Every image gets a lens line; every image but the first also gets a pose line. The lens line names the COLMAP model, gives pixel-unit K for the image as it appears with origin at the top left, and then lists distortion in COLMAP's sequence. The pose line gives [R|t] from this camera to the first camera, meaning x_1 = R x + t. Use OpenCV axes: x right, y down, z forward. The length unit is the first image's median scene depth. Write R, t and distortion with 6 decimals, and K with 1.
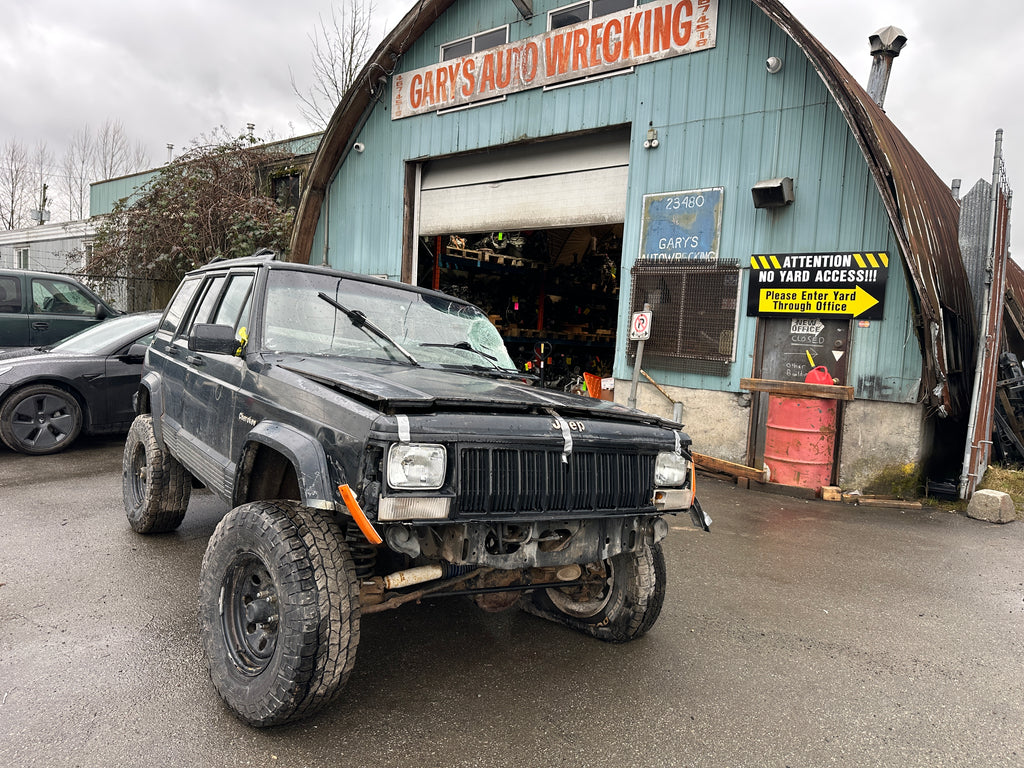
lens RADIAL K [[728.3, 0, 519.9], [0, 728.3, 374.1], [0, 0, 1]] dist [0.040138, -0.043771]
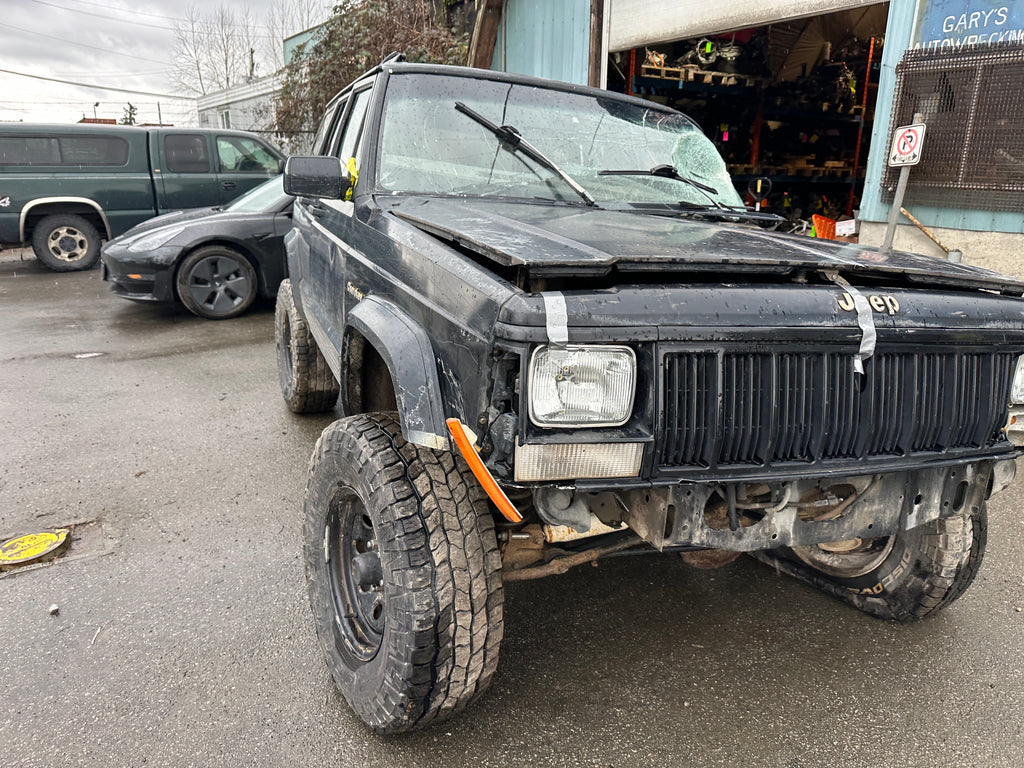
lens RADIAL K [[728.3, 0, 513.5], [0, 728.3, 390.9], [0, 0, 1]] dist [0.040138, -0.043771]
pose [[0.963905, 0.029495, -0.264609, -0.016020], [0.029624, 0.975793, 0.216680, 0.003268], [0.264595, -0.216698, 0.939698, 0.161610]]
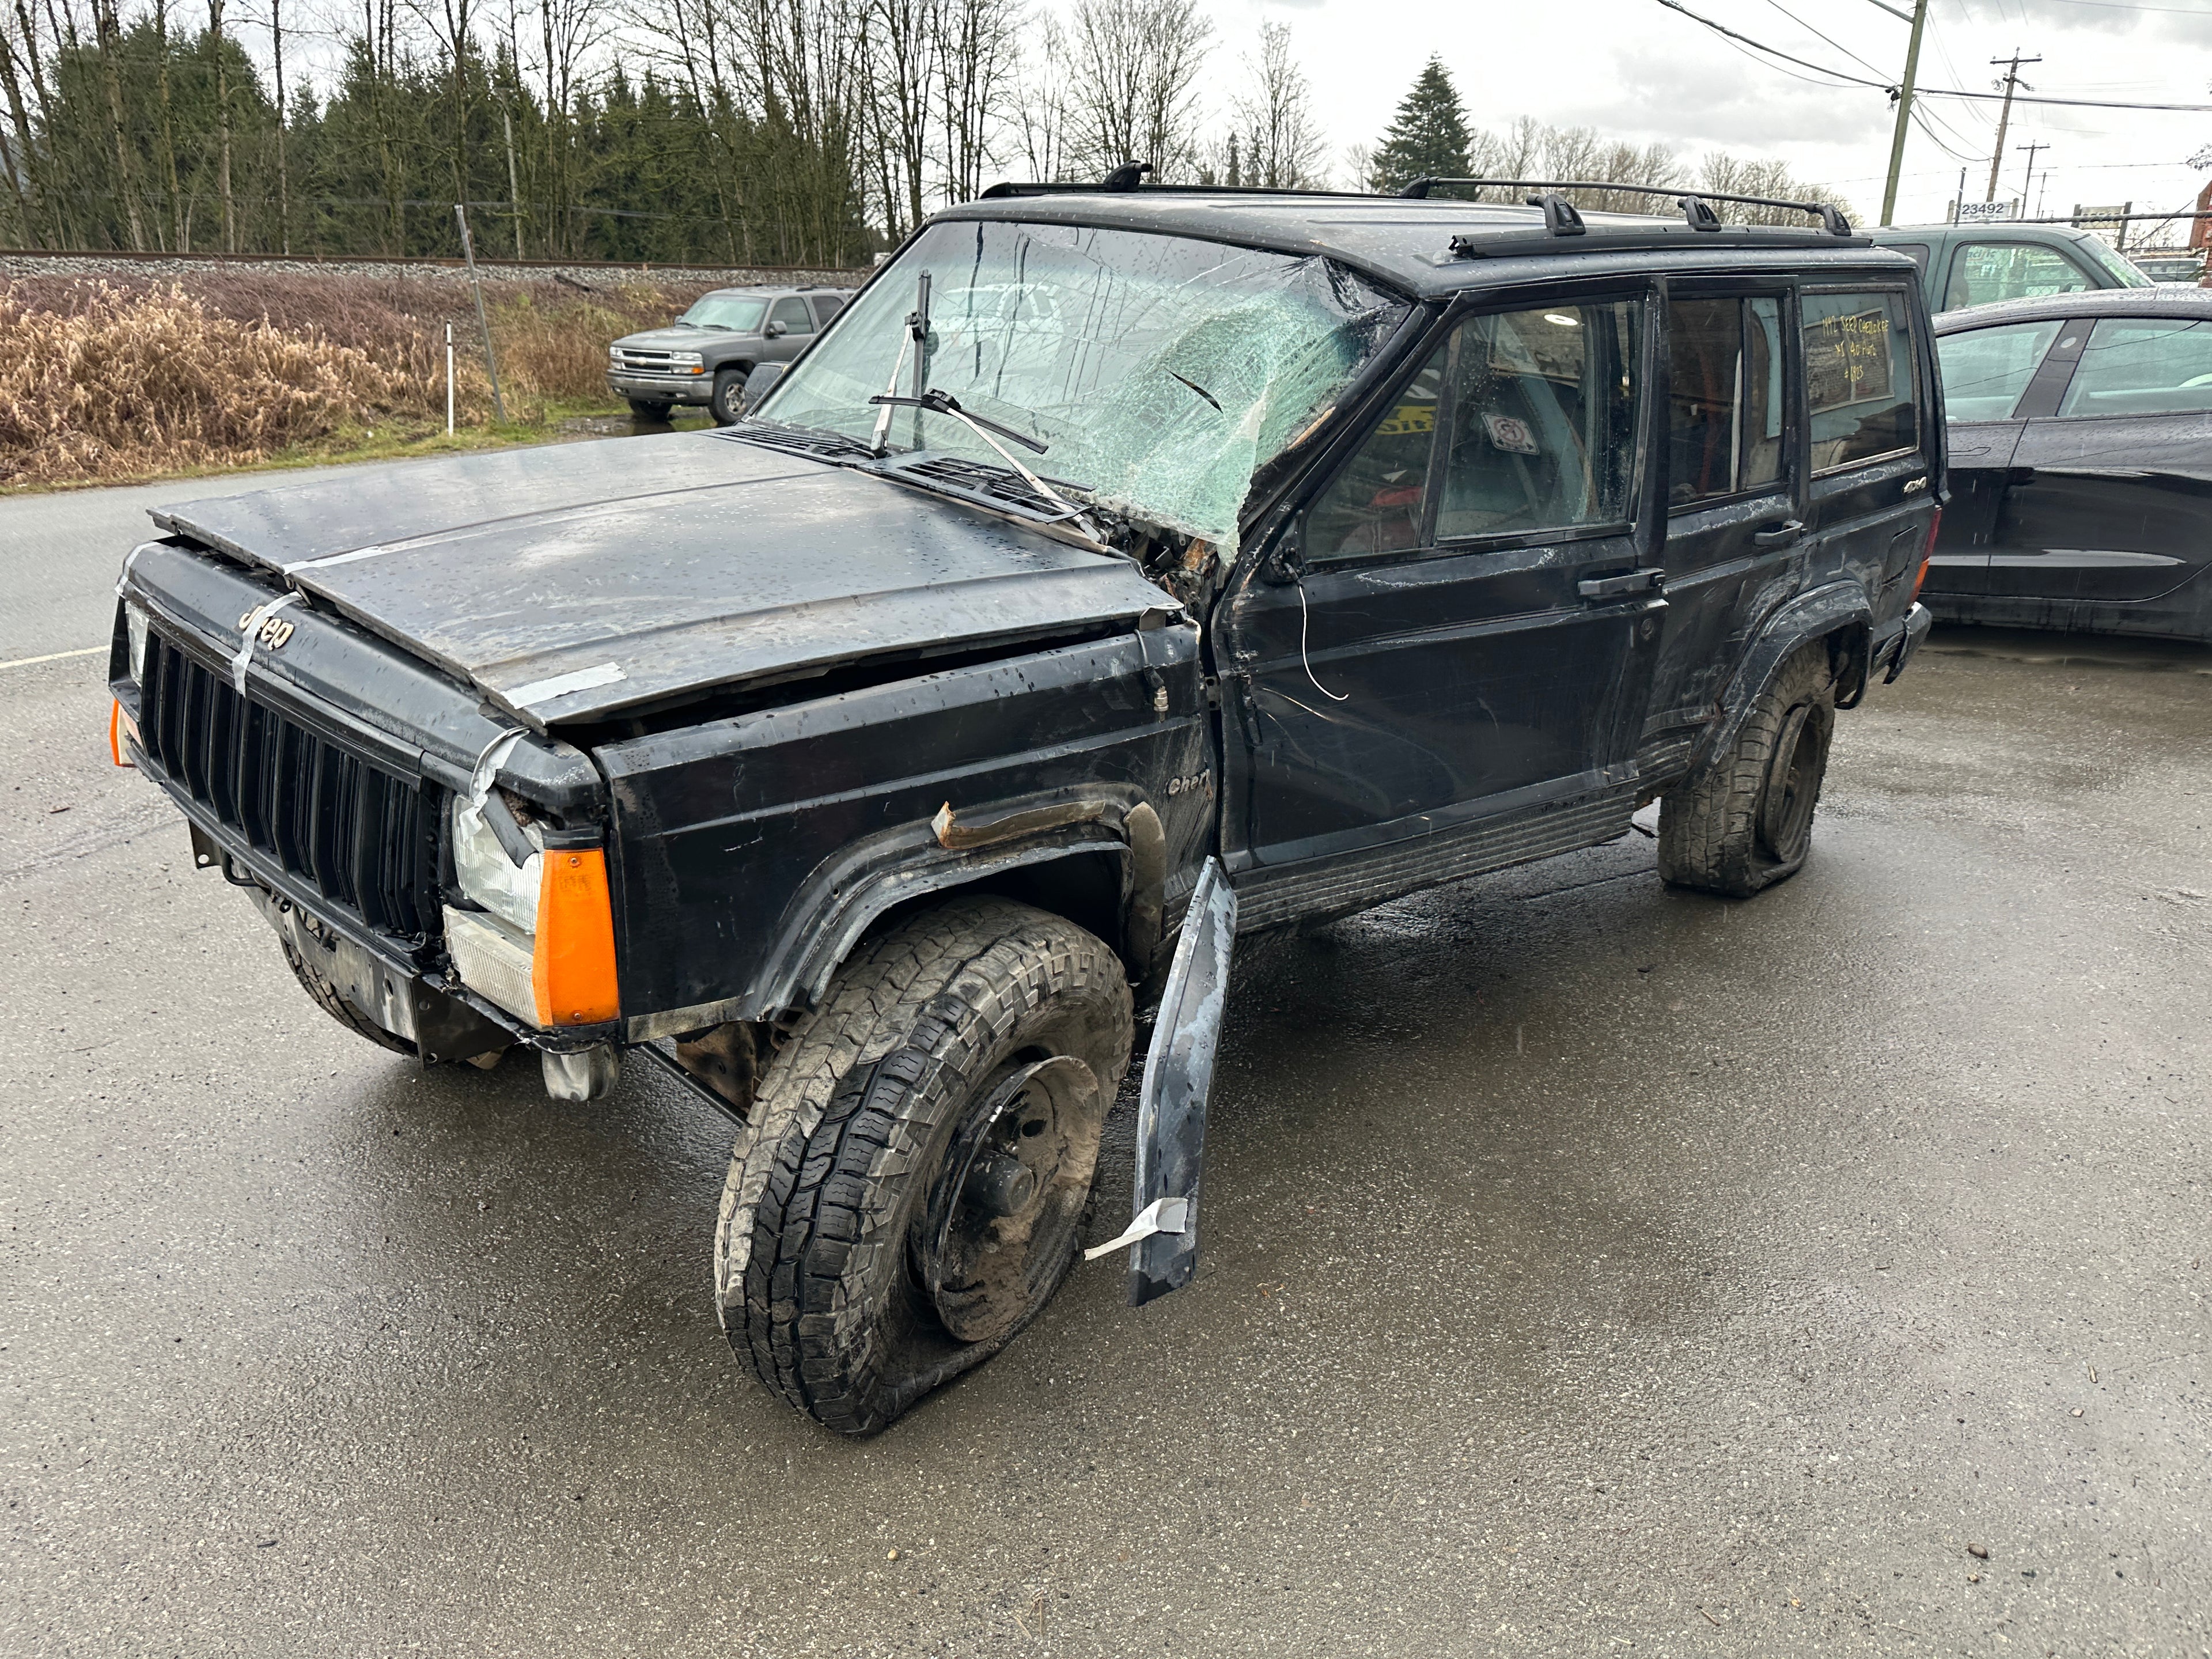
lens RADIAL K [[1573.2, 0, 1111.1], [0, 1573.2, 808.7], [0, 0, 1]] dist [0.040138, -0.043771]
pose [[0.175967, 0.242955, -0.953944, 0.366967], [-0.035493, 0.970001, 0.240498, -0.019031], [0.983756, -0.008462, 0.179311, 0.505203]]
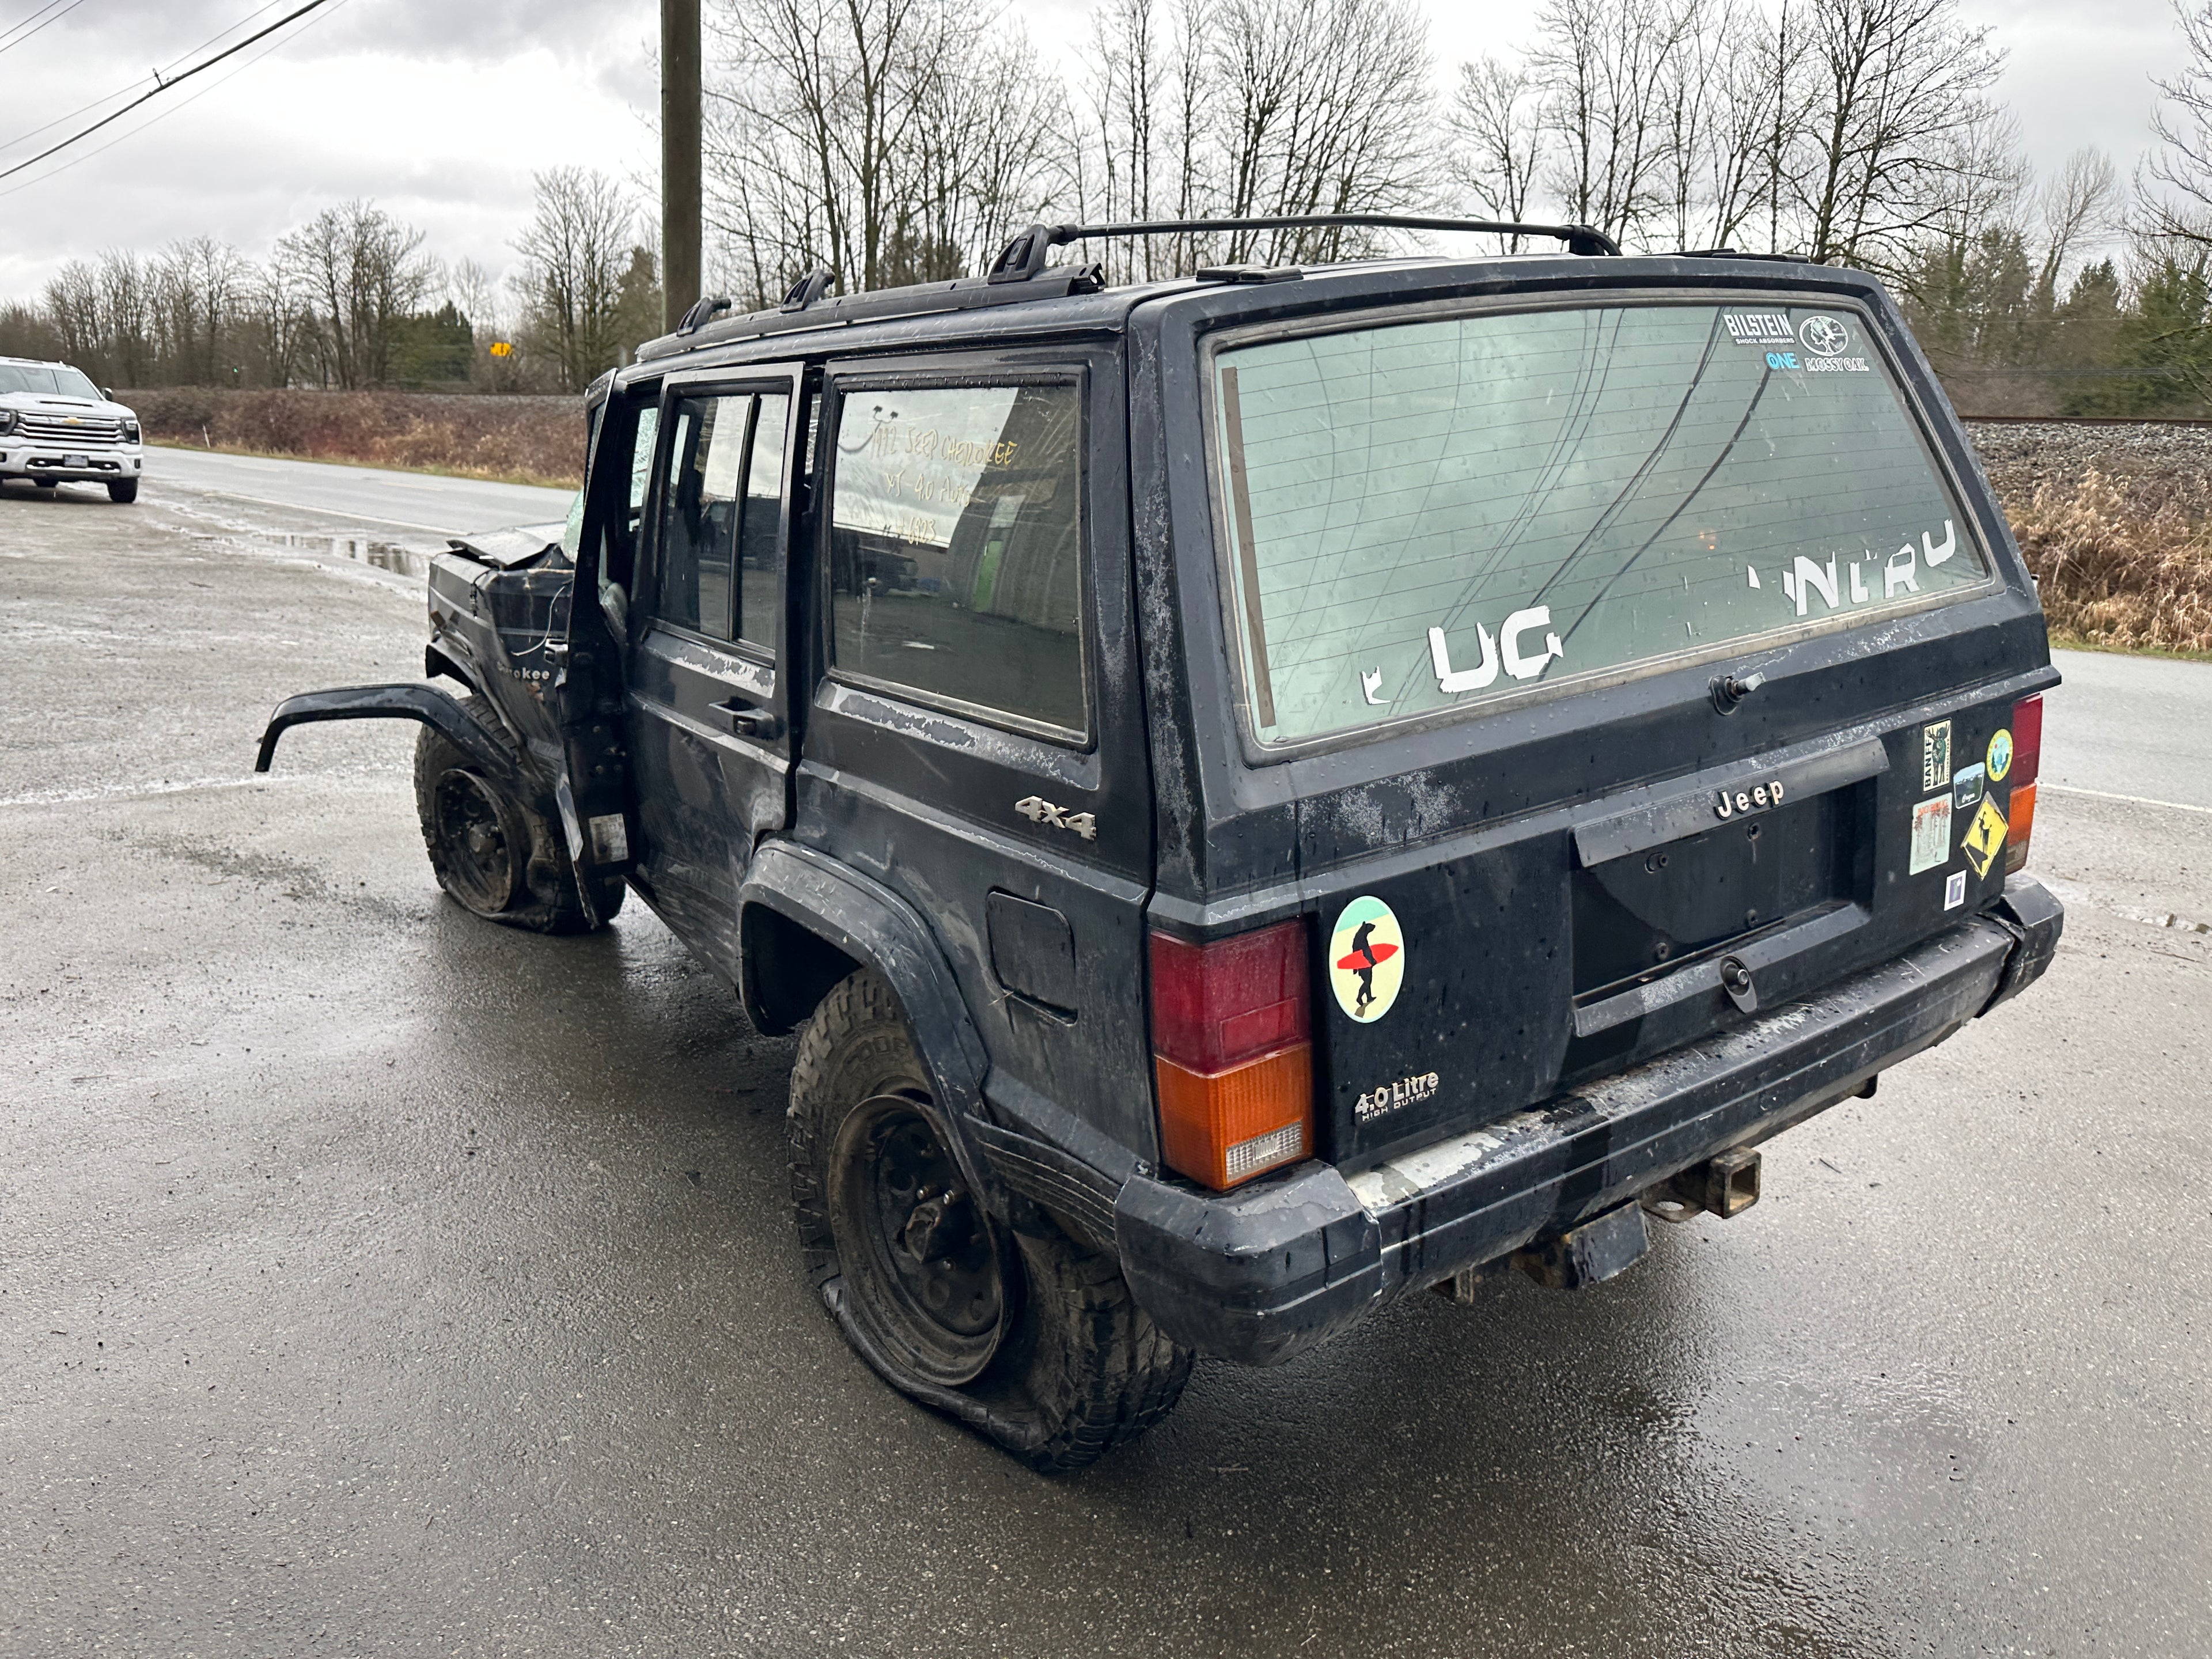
lens RADIAL K [[1573.2, 0, 1115.8], [0, 1573.2, 790.4], [0, 0, 1]] dist [0.040138, -0.043771]
pose [[-0.995258, -0.097270, 0.000347, -0.213754], [-0.093681, 0.959484, 0.265734, -0.081224], [-0.026181, 0.264442, -0.964046, 1.190430]]
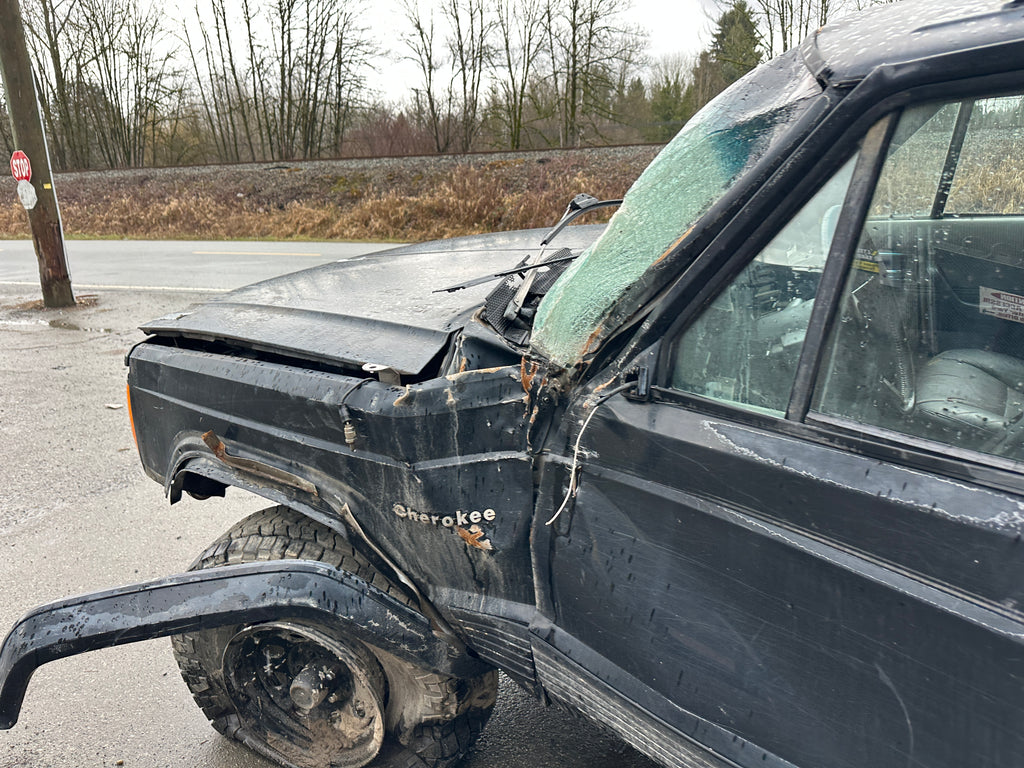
lens RADIAL K [[728.3, 0, 504.4], [0, 728.3, 380.4], [0, 0, 1]] dist [0.040138, -0.043771]
pose [[-0.935912, 0.070174, -0.345173, 0.072539], [-0.037628, 0.954427, 0.296063, -0.037559], [0.350218, 0.290077, -0.890619, 0.768359]]
